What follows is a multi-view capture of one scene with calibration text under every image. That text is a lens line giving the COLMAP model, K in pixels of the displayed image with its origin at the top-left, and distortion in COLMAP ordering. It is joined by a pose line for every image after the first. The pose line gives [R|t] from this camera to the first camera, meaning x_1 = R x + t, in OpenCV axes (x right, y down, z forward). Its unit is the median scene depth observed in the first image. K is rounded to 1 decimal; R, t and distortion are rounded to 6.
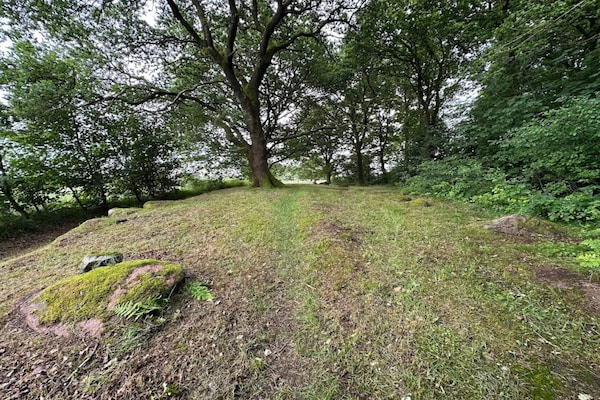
lens RADIAL K [[263.1, 0, 300.0], [0, 263.1, 200.0], [0, 0, 1]] dist [-0.000146, 0.000021]
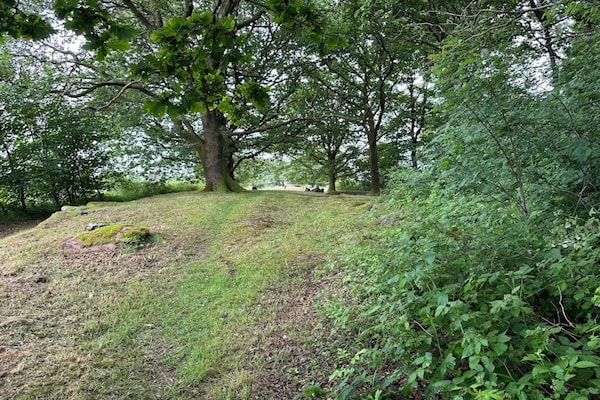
lens RADIAL K [[441.4, 0, 300.0], [0, 441.4, 200.0], [0, 0, 1]] dist [0.001901, -0.001613]
pose [[0.999775, 0.016118, 0.013816, 0.047222], [-0.015508, 0.998945, -0.043224, 0.015920], [-0.014498, 0.043000, 0.998970, -0.177140]]
